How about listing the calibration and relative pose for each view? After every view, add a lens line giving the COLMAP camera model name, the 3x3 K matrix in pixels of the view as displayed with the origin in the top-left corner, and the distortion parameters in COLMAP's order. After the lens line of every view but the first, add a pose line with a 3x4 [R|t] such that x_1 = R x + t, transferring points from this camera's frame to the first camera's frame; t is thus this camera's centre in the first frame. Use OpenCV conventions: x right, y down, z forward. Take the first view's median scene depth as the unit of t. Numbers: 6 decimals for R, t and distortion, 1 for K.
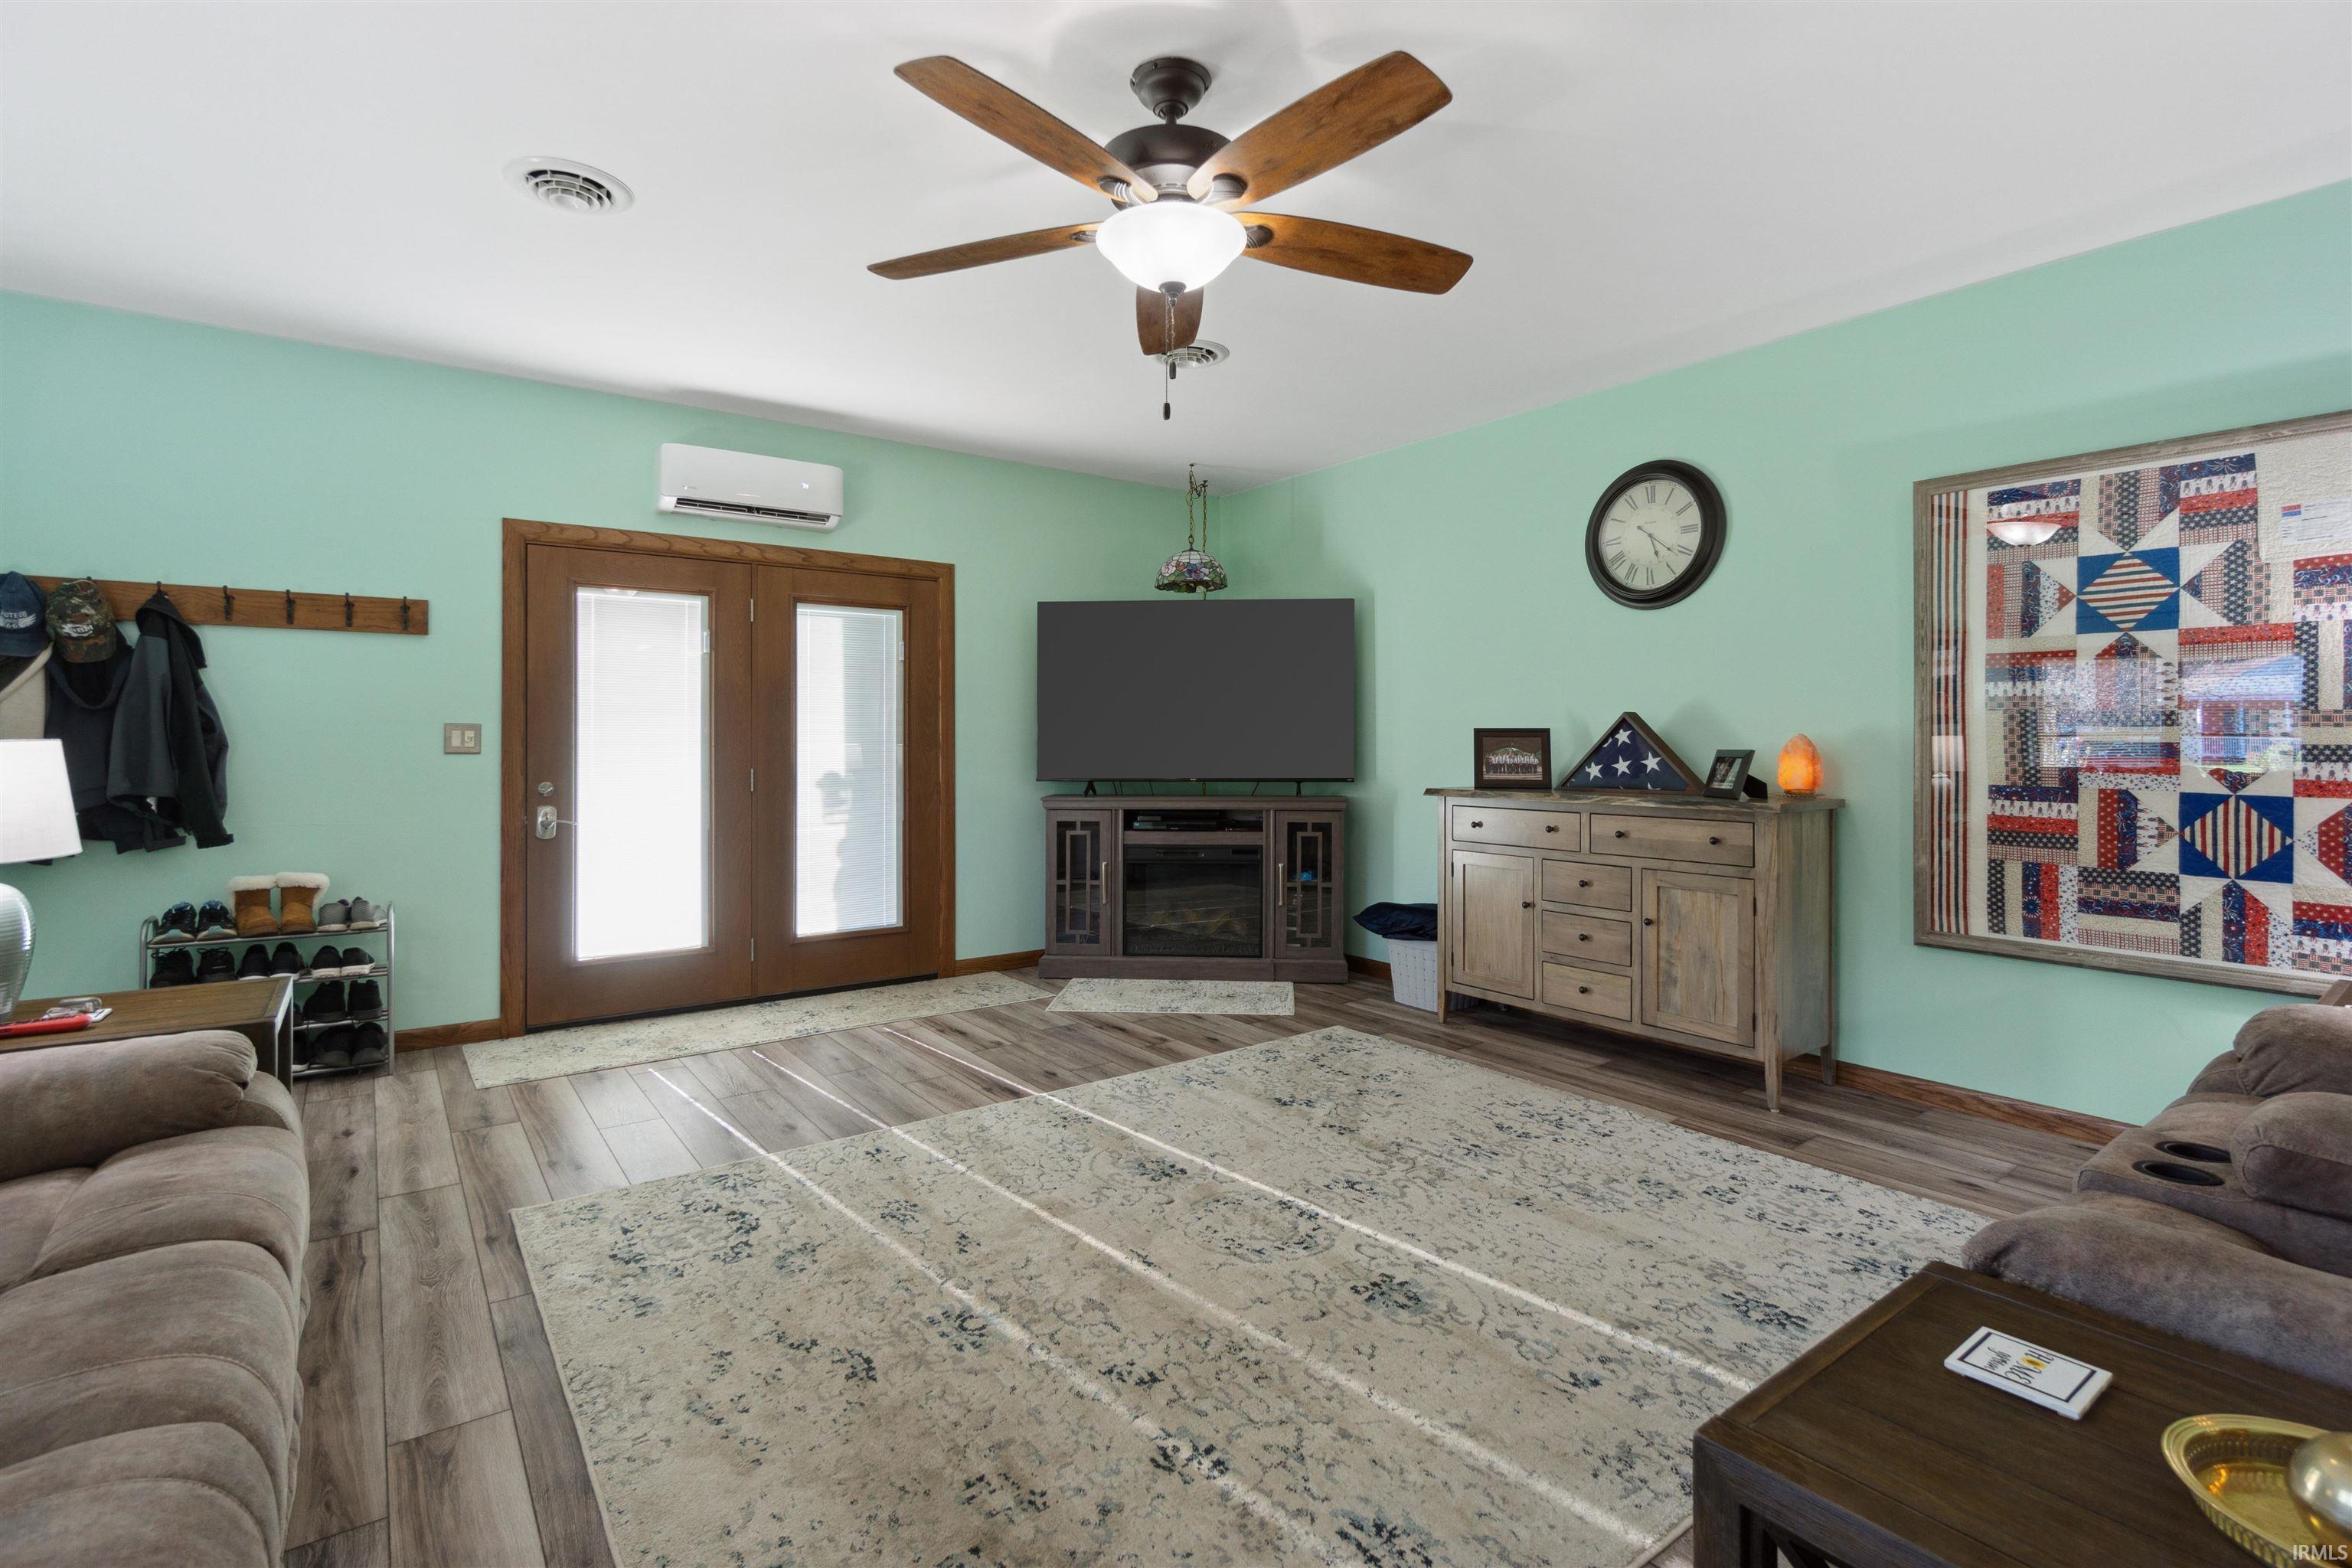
lens RADIAL K [[1107.1, 0, 1161.6], [0, 1107.1, 756.9], [0, 0, 1]] dist [-0.005275, -0.000076]
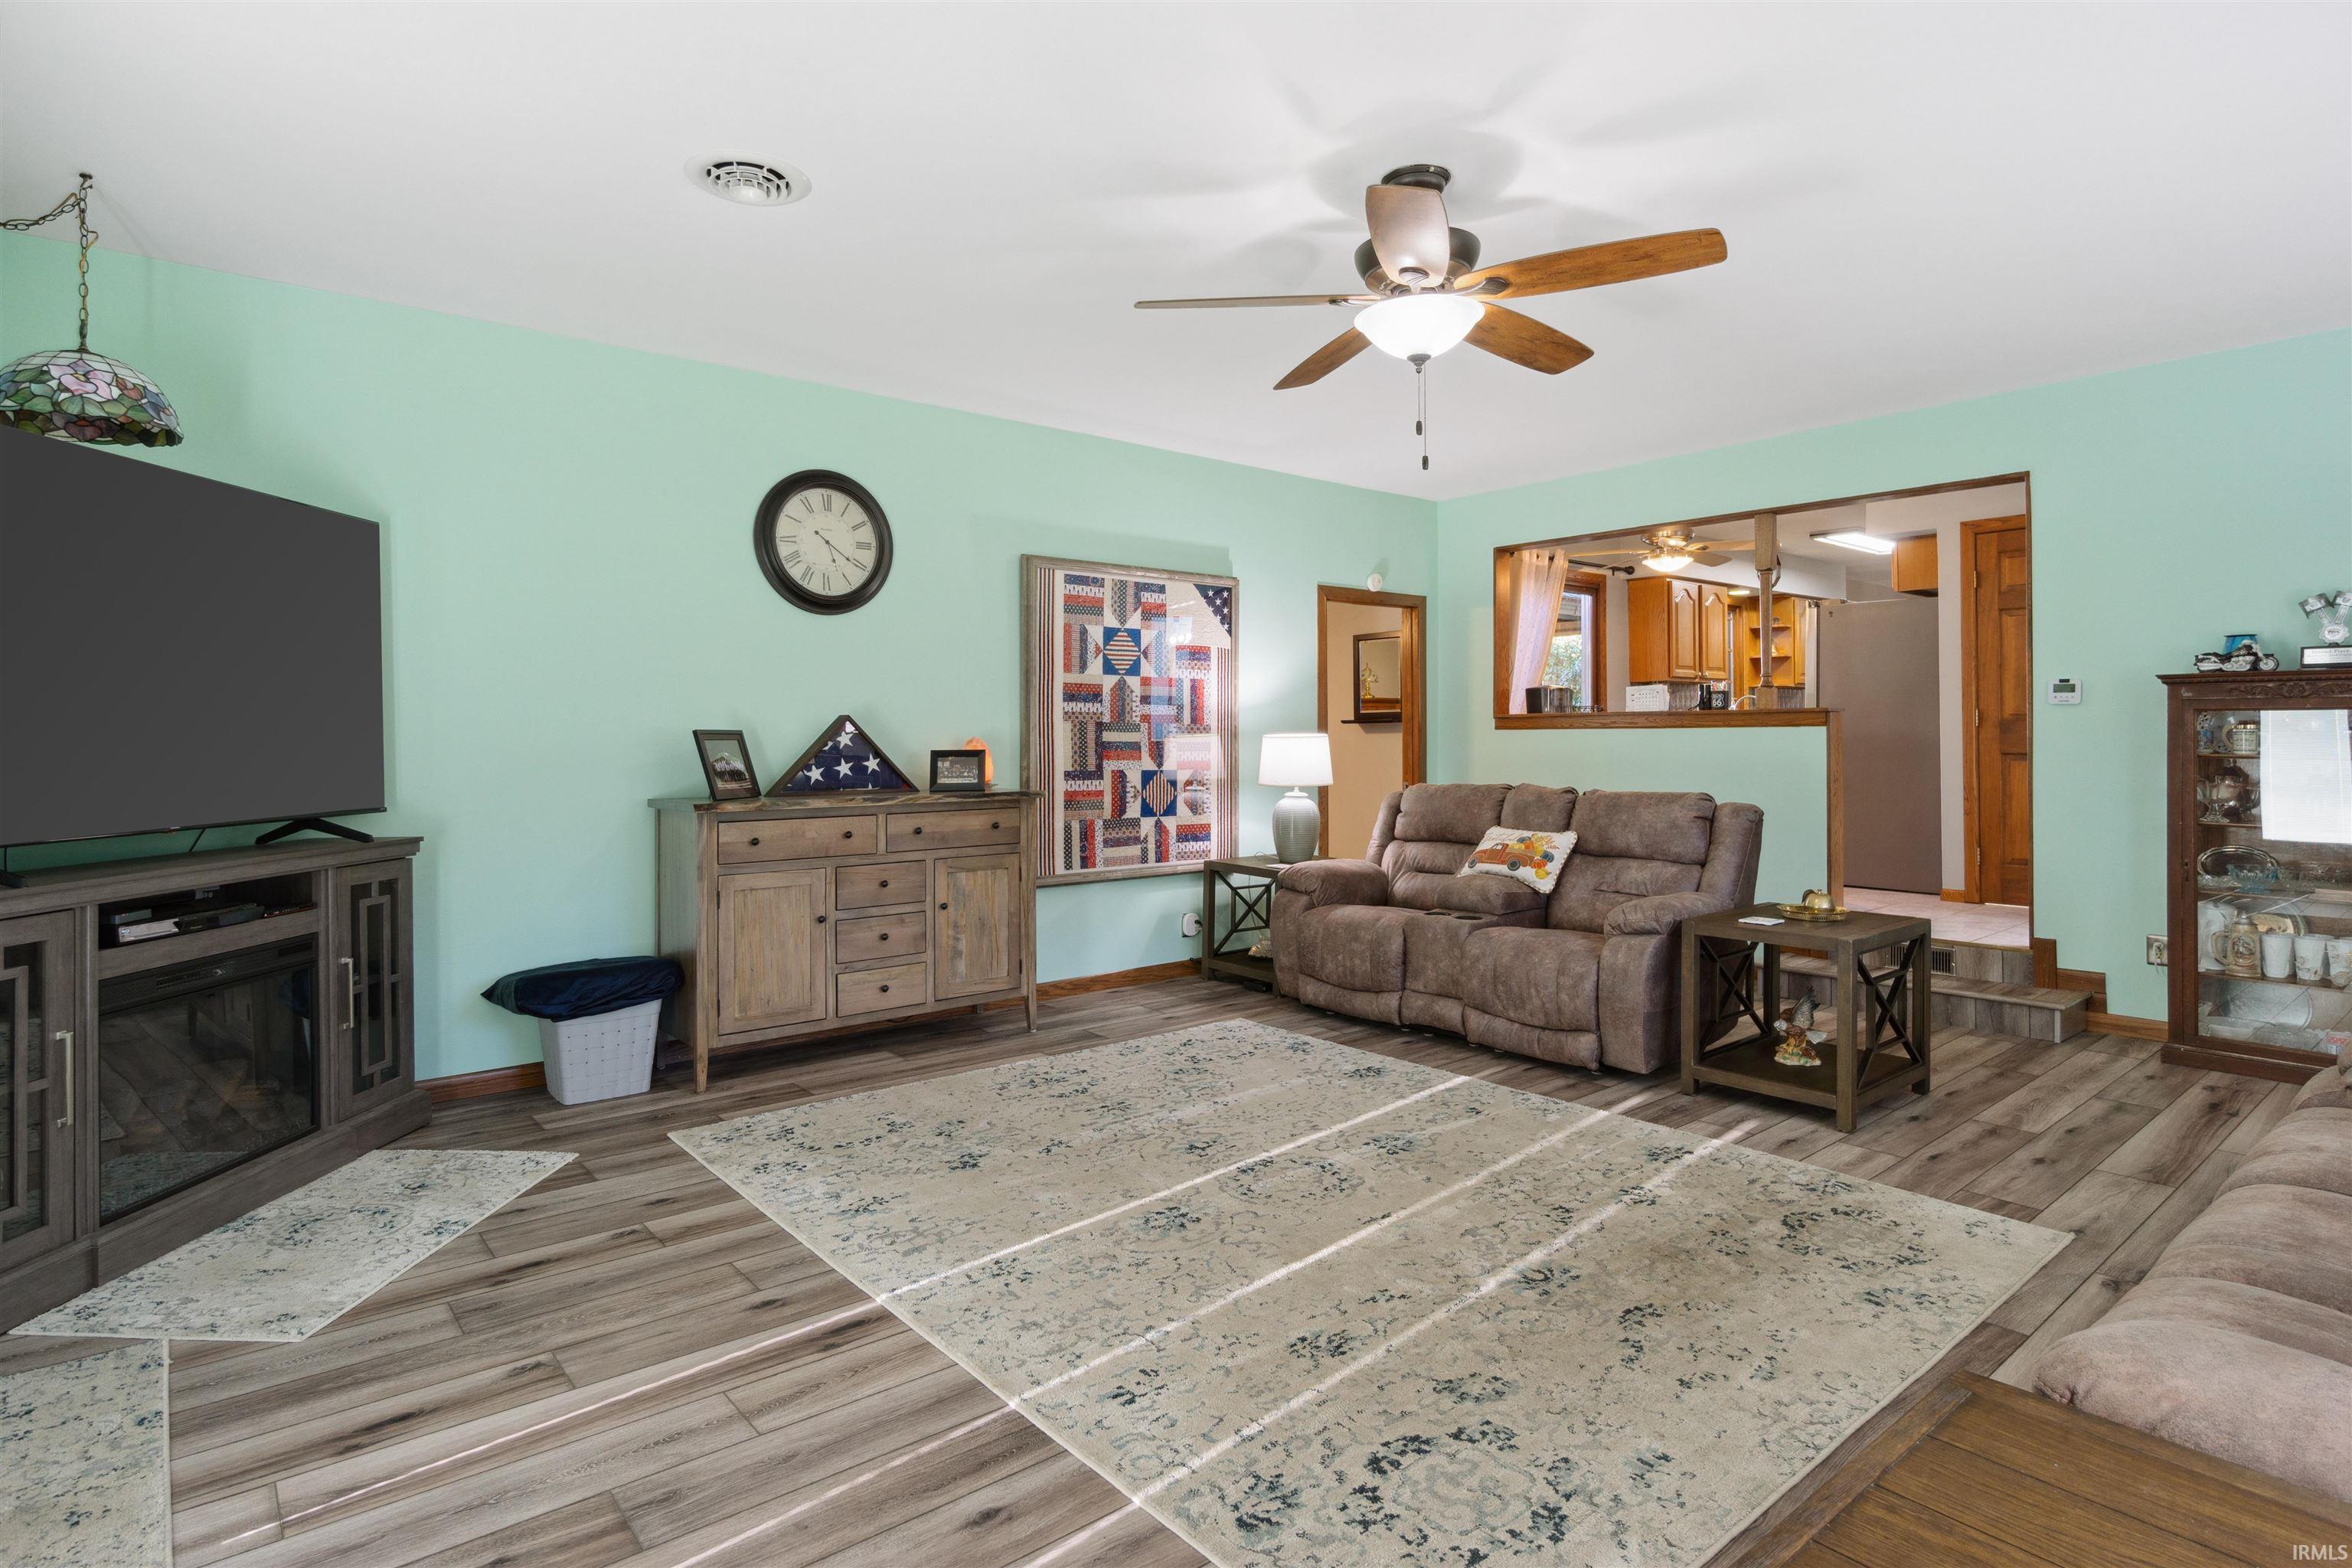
lens RADIAL K [[1235.7, 0, 1178.7], [0, 1235.7, 758.5], [0, 0, 1]] dist [0.001005, -0.000361]
pose [[-0.073514, -0.017451, 0.997141, -0.938262], [0.019610, 0.999628, 0.018941, -0.020332], [-0.997101, 0.020947, -0.073144, 0.989781]]
